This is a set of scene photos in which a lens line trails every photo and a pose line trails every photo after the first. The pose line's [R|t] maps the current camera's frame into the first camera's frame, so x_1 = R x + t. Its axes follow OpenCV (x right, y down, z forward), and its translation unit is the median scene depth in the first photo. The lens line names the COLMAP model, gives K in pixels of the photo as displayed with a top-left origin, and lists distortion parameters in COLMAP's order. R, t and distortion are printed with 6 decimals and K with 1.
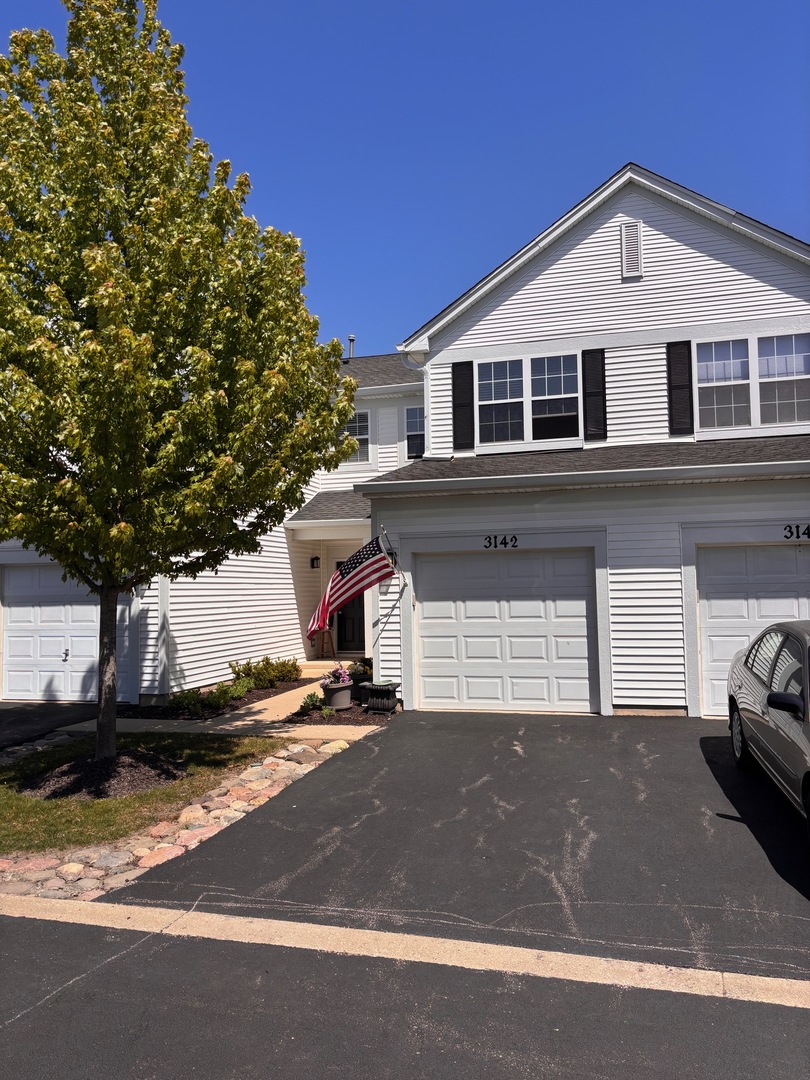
lens RADIAL K [[815.8, 0, 401.4], [0, 815.8, 542.2], [0, 0, 1]] dist [0.062340, -0.060787]
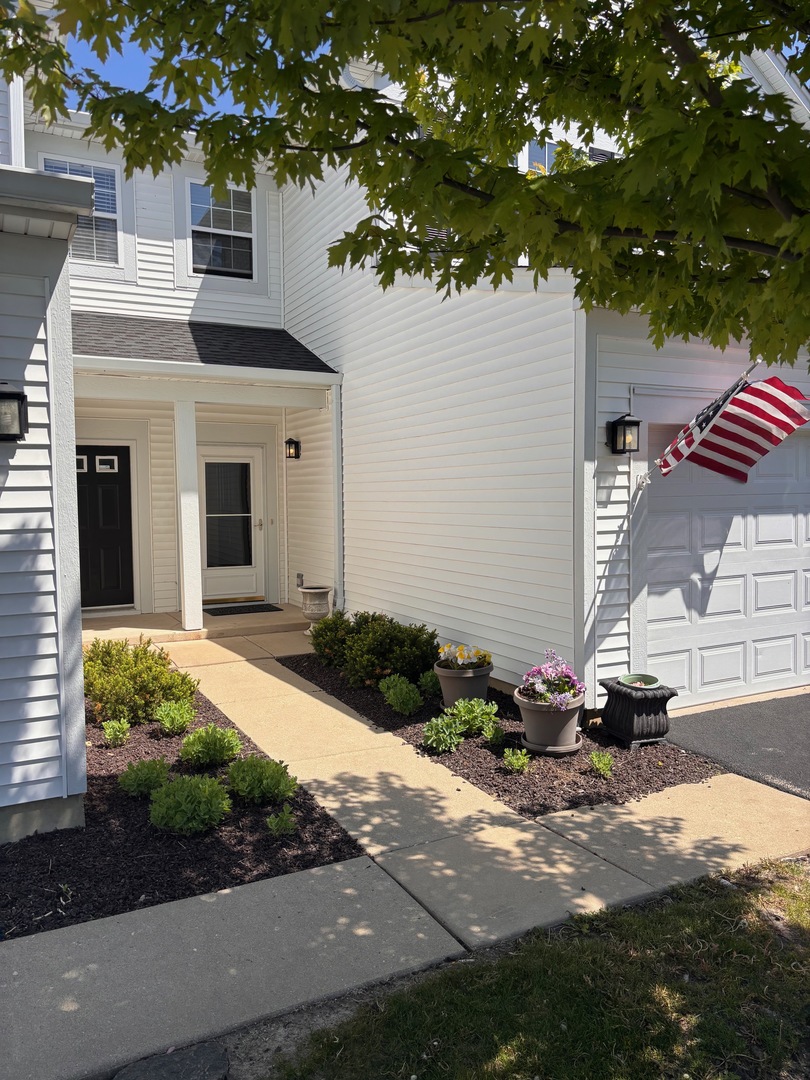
lens RADIAL K [[815.8, 0, 407.6], [0, 815.8, 534.2], [0, 0, 1]] dist [0.062340, -0.060787]
pose [[0.741045, -0.028015, 0.670870, -0.446979], [-0.042683, 0.995143, 0.088705, 0.042017], [-0.670097, -0.094370, 0.736250, 0.709273]]
